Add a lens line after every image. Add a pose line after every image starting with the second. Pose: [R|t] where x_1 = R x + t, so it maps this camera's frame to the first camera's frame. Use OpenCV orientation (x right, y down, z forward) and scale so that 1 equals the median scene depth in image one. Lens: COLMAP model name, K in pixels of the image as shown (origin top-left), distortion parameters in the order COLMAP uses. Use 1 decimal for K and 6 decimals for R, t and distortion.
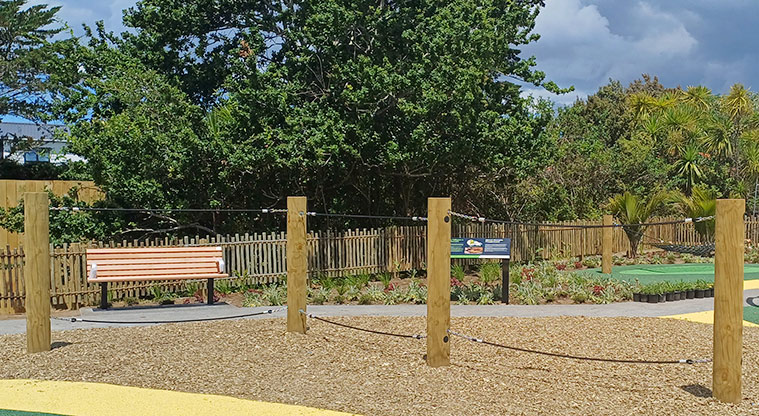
lens RADIAL K [[765.0, 0, 379.5], [0, 765.0, 208.0], [0, 0, 1]] dist [0.000855, -0.007556]
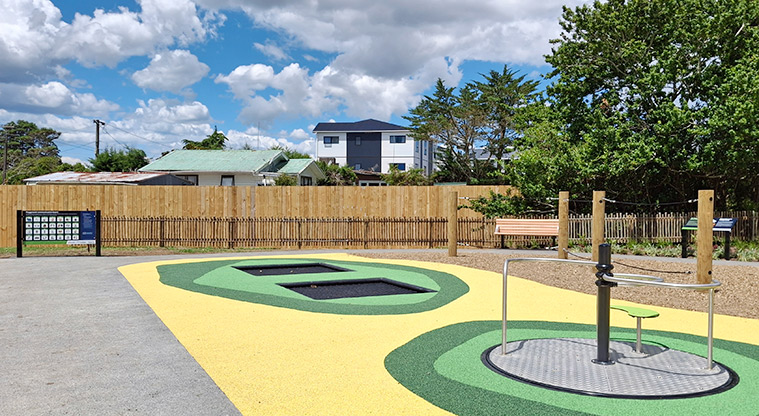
lens RADIAL K [[733.6, 0, 379.5], [0, 733.6, 208.0], [0, 0, 1]] dist [0.001637, -0.002667]
pose [[0.672224, 0.006285, -0.740321, 0.750338], [0.003690, 0.999923, 0.011839, -0.000850], [0.740338, -0.010690, 0.672150, -0.485142]]
